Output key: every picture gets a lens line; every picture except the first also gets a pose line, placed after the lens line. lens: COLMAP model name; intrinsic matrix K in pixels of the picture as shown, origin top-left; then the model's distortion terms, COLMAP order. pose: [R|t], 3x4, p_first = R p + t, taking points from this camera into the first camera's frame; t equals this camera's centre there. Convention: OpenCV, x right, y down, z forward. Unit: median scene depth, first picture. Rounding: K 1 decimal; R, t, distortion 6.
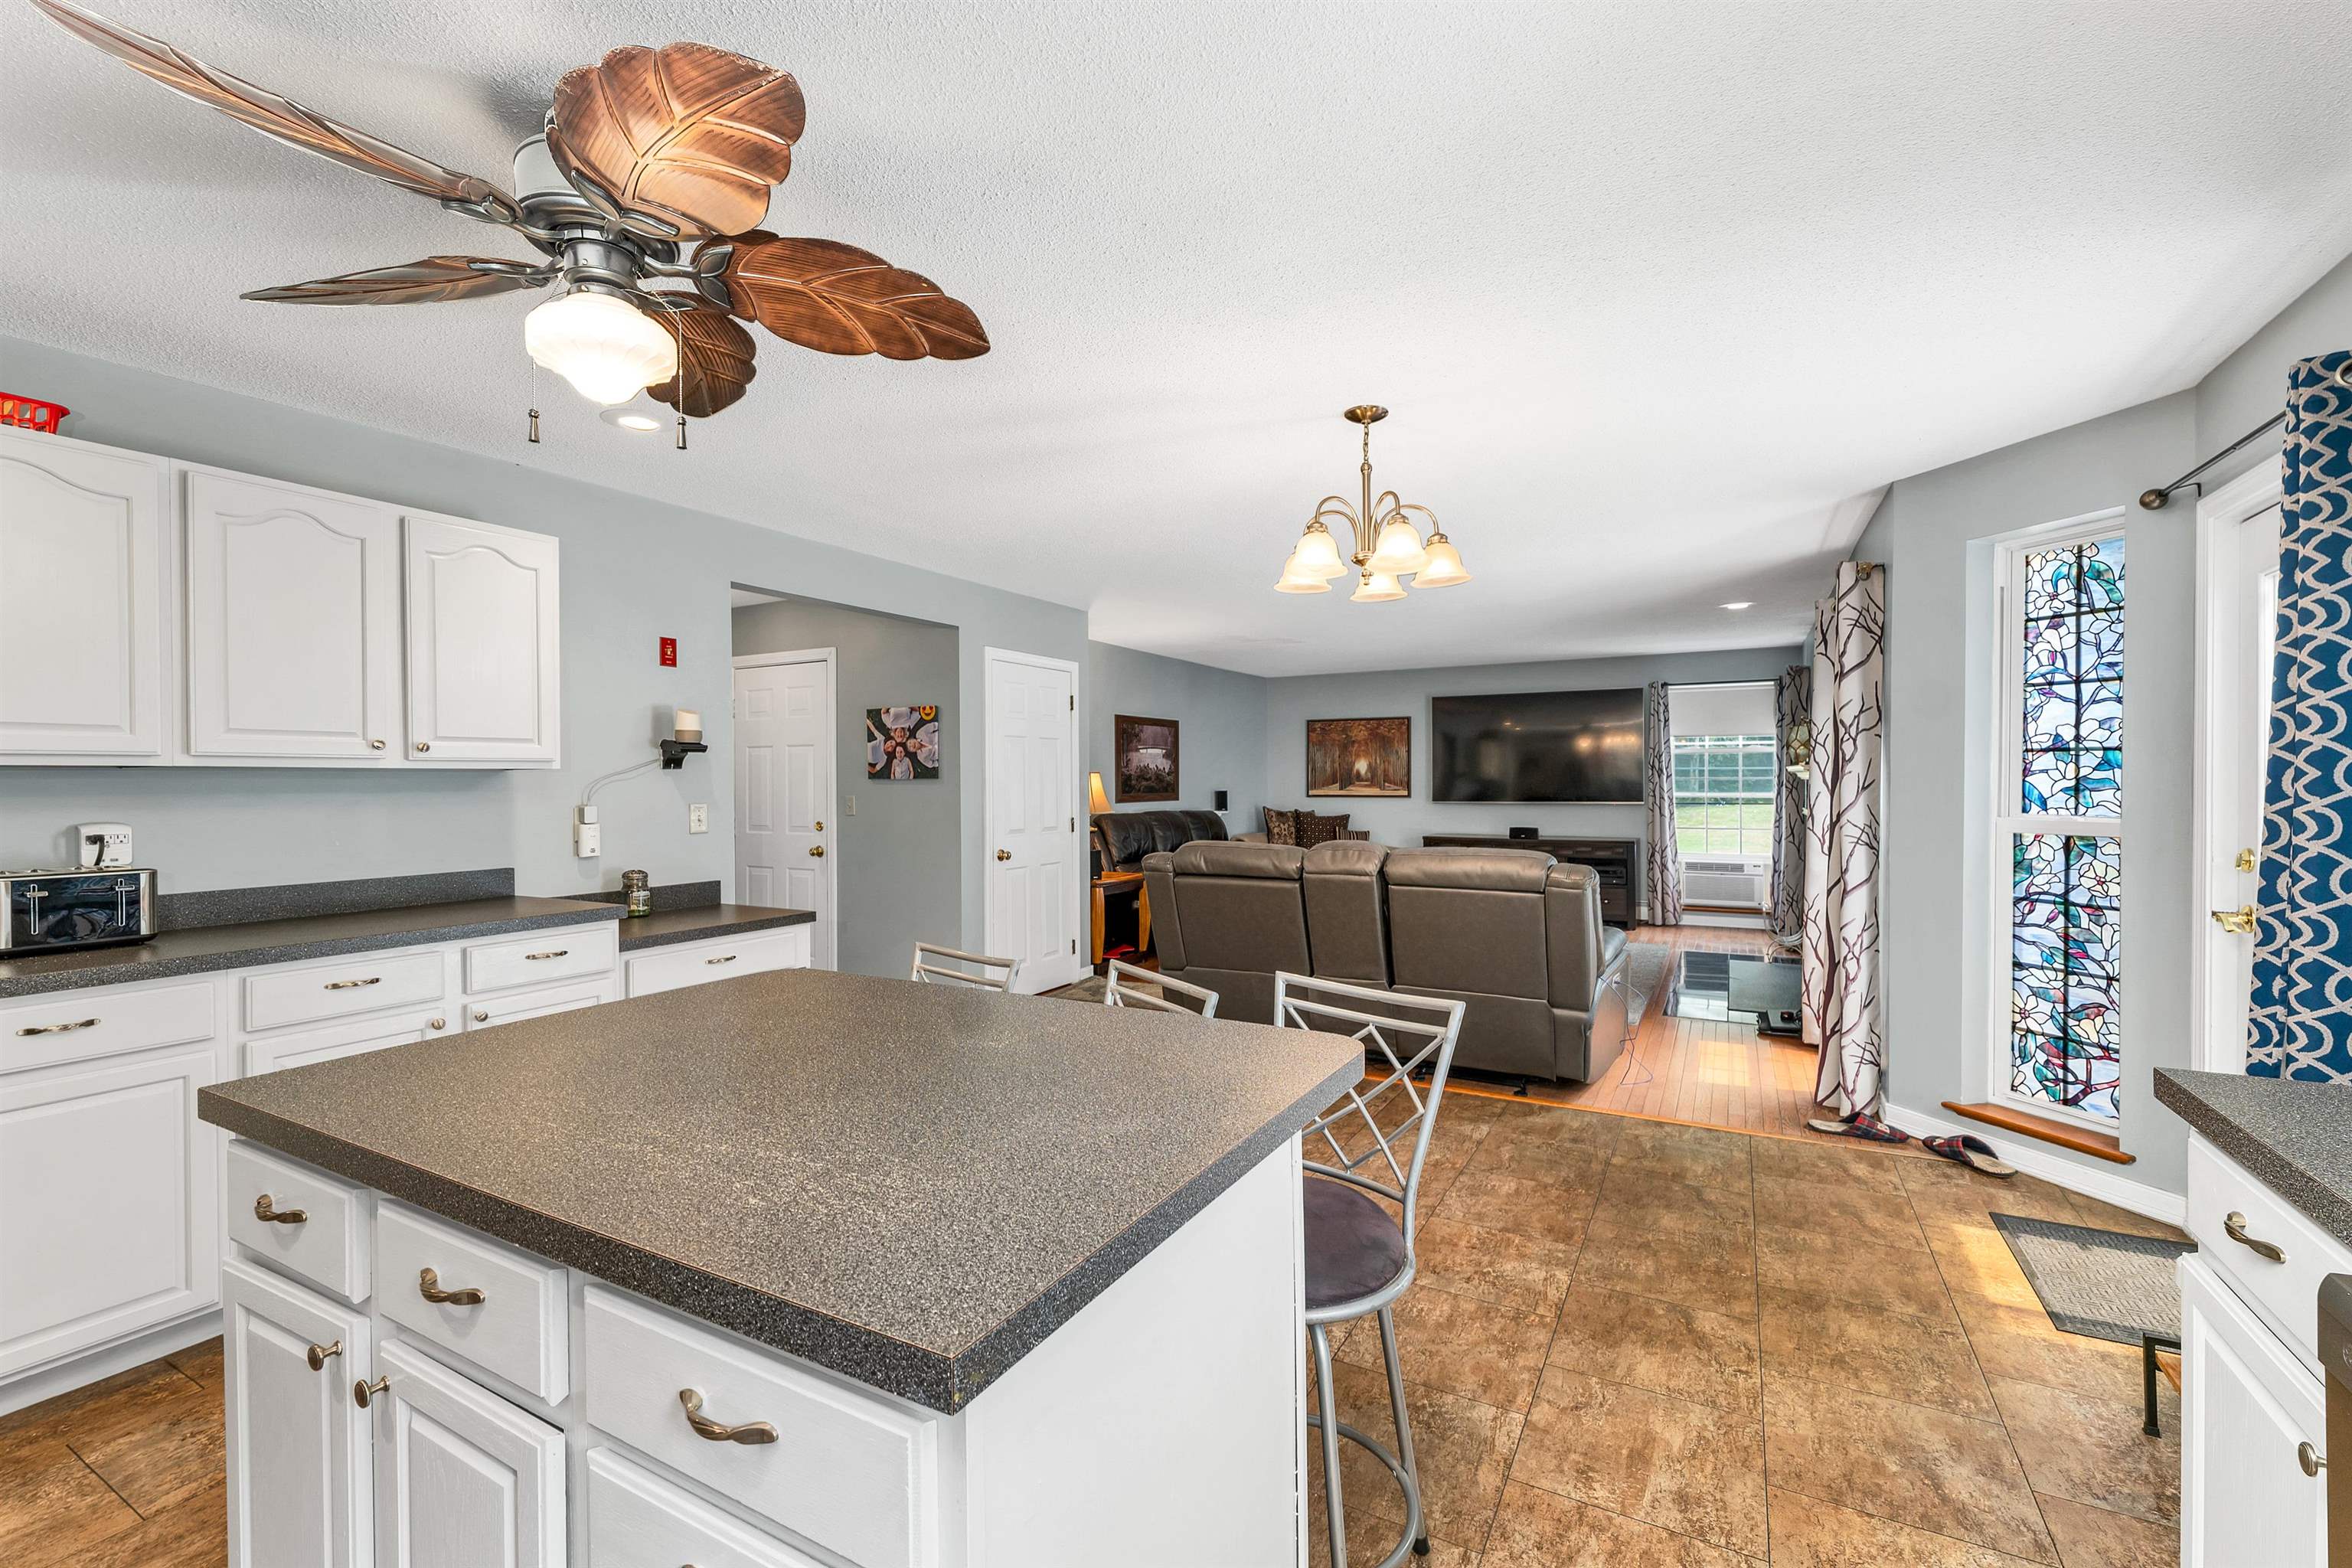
lens RADIAL K [[977.2, 0, 1168.2], [0, 977.2, 790.3], [0, 0, 1]] dist [0.000715, 0.000010]
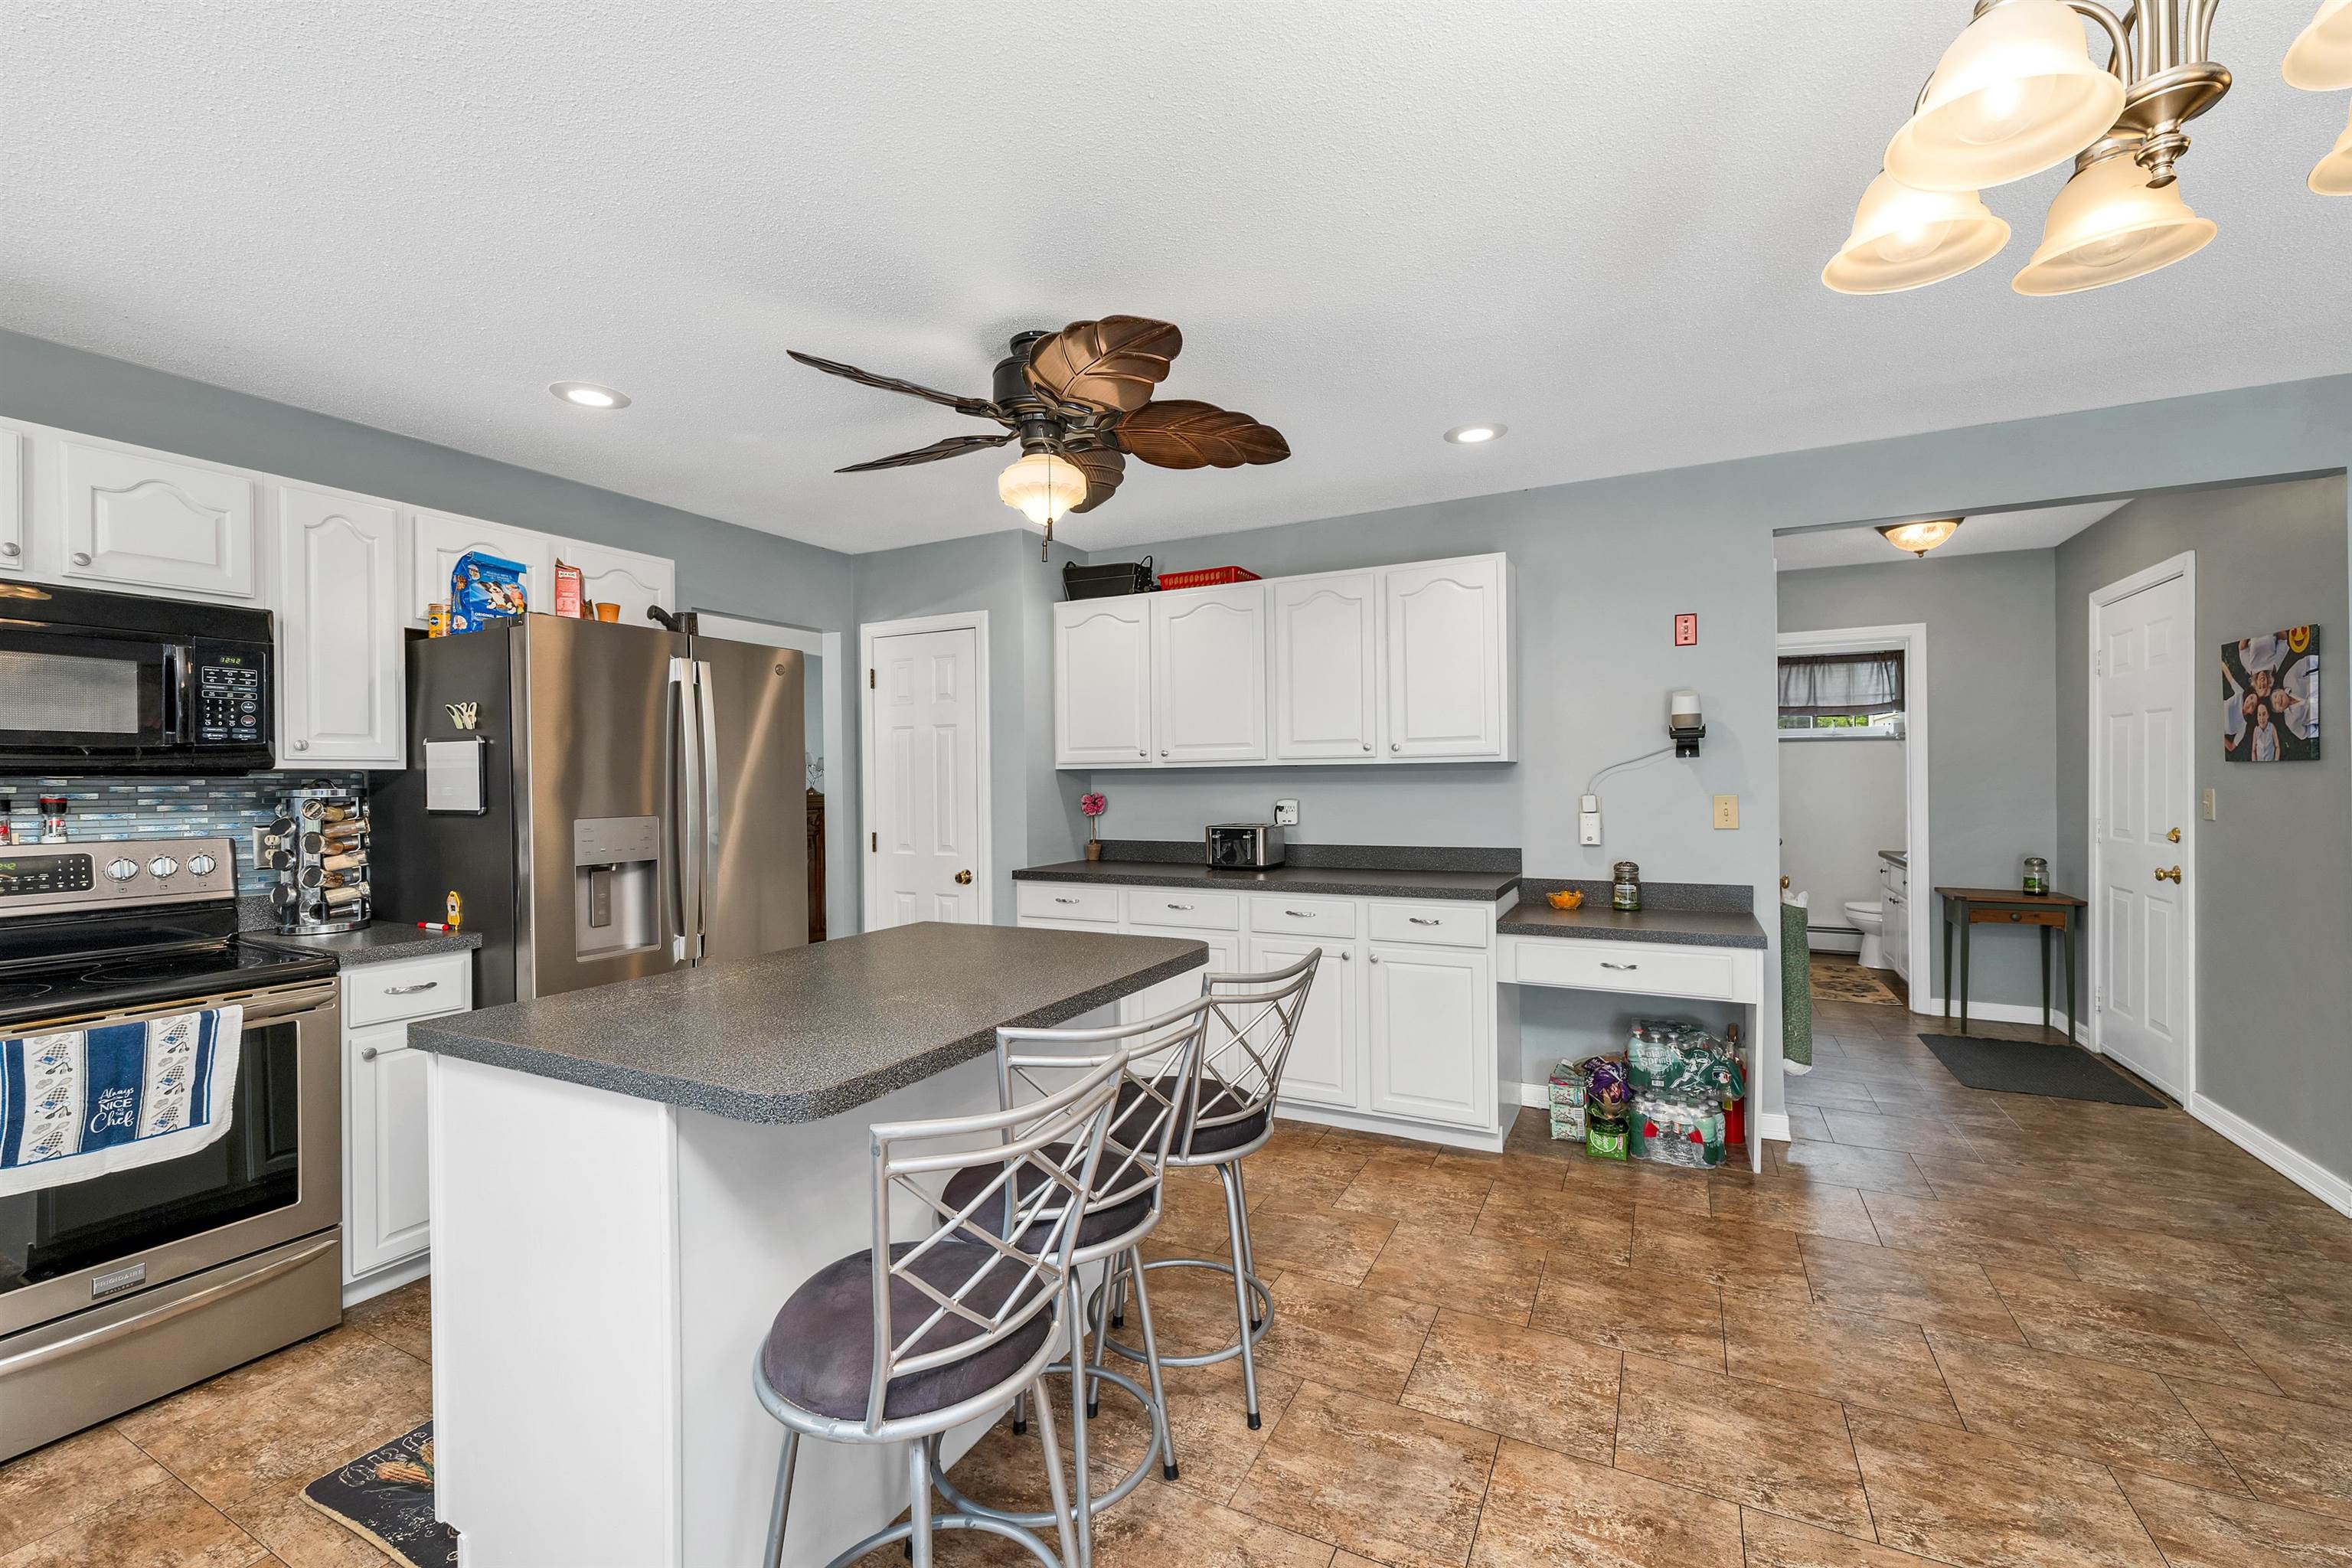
lens RADIAL K [[977.2, 0, 1186.6], [0, 977.2, 788.1], [0, 0, 1]] dist [0.000715, 0.000010]
pose [[0.043359, 0.015455, -0.998940, 0.275779], [0.001385, 0.999878, 0.015530, -0.005347], [0.999059, -0.002057, 0.043332, 0.350608]]
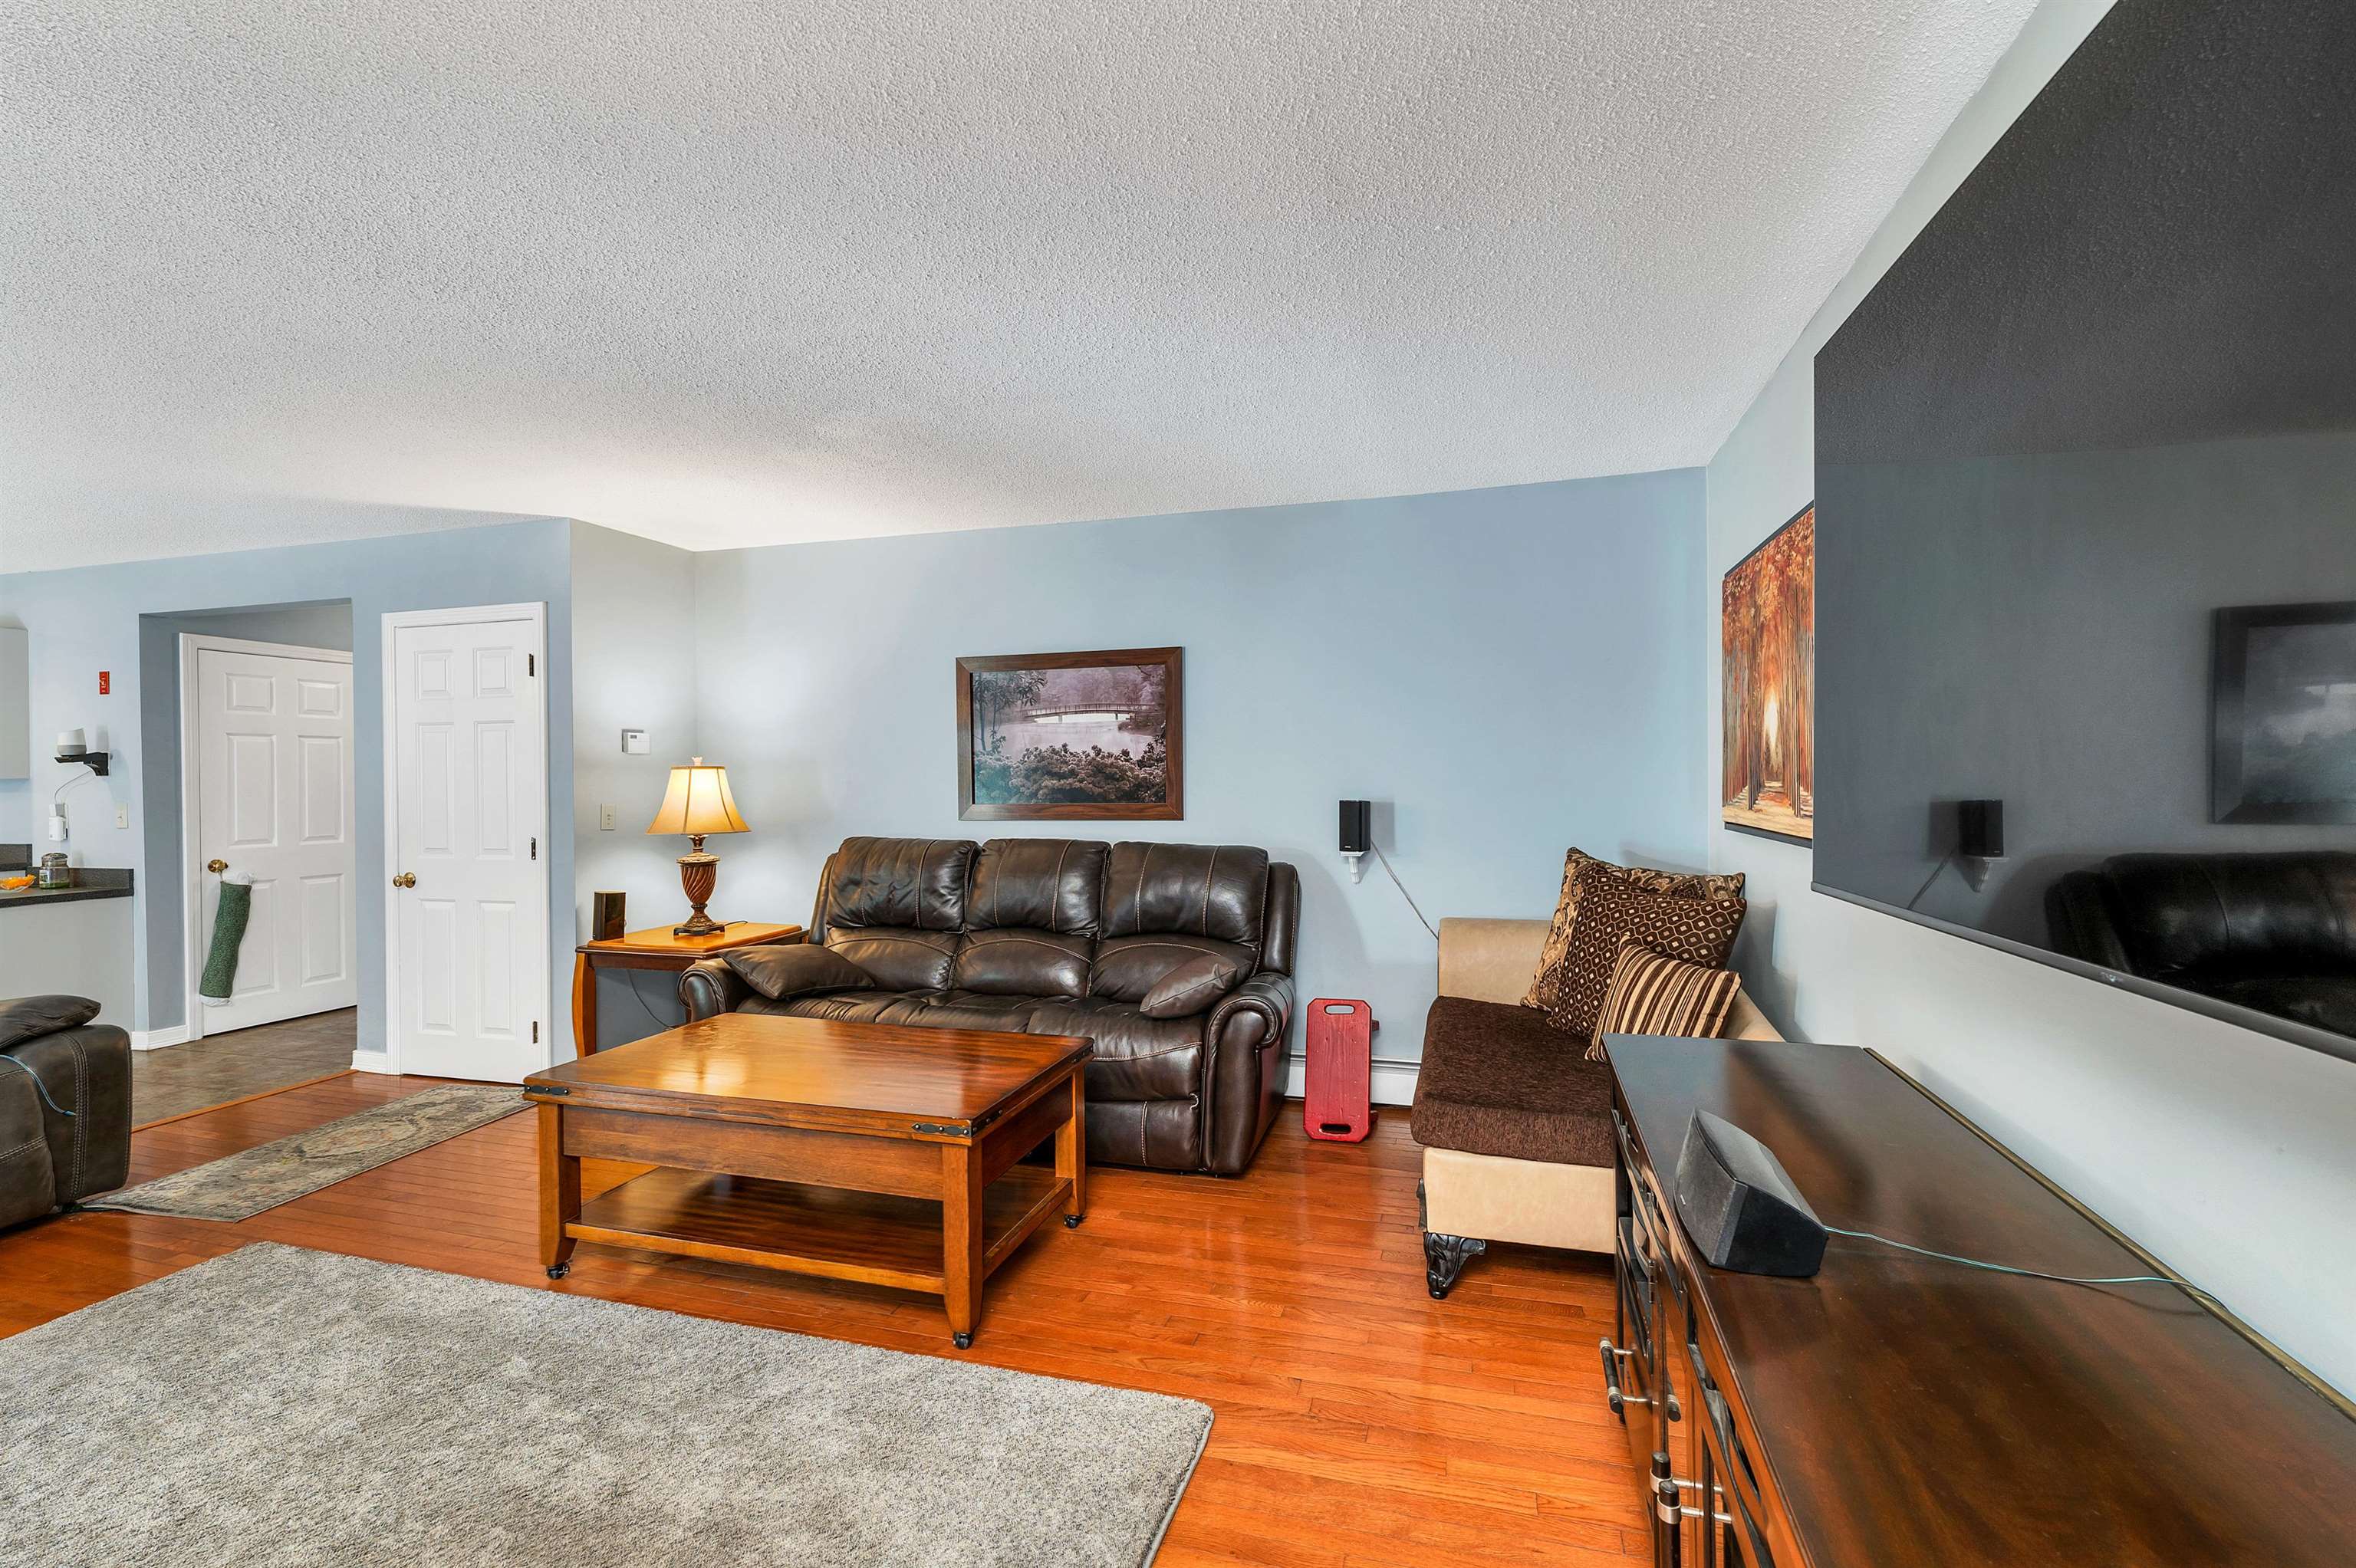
lens RADIAL K [[978.8, 0, 1083.2], [0, 978.8, 773.9], [0, 0, 1]] dist [0.000715, 0.000010]
pose [[0.236475, -0.004840, -0.971625, 0.715594], [-0.003655, 0.999976, -0.005870, -0.013826], [0.971631, 0.004940, 0.236452, 1.346044]]
